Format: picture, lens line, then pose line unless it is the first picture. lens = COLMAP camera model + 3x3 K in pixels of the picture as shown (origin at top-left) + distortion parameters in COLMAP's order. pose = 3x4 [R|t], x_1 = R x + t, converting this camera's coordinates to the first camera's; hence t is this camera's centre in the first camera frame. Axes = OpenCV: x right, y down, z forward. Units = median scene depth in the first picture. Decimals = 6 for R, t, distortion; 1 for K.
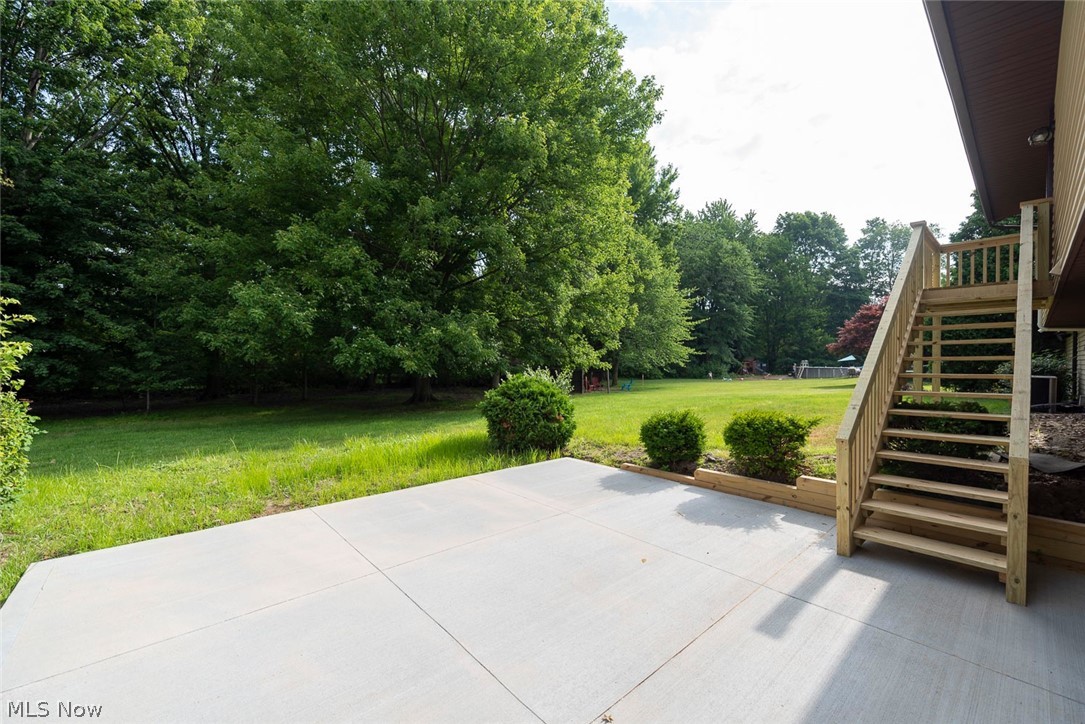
lens RADIAL K [[437.8, 0, 538.9], [0, 437.8, 368.9], [0, 0, 1]] dist [0.000865, -0.000029]
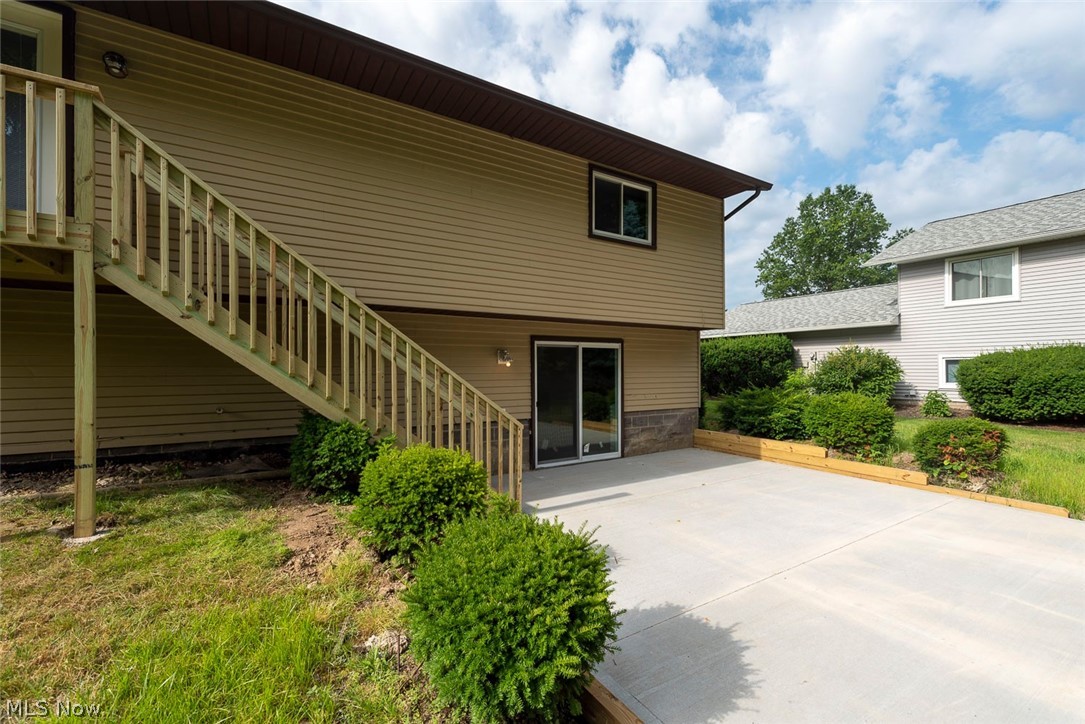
lens RADIAL K [[437.8, 0, 536.9], [0, 437.8, 363.6], [0, 0, 1]] dist [0.000865, -0.000029]
pose [[-0.987331, -0.011345, 0.158270, 0.204929], [-0.014232, 0.999752, -0.017124, -0.017315], [-0.158037, -0.019160, -0.987247, 1.102251]]
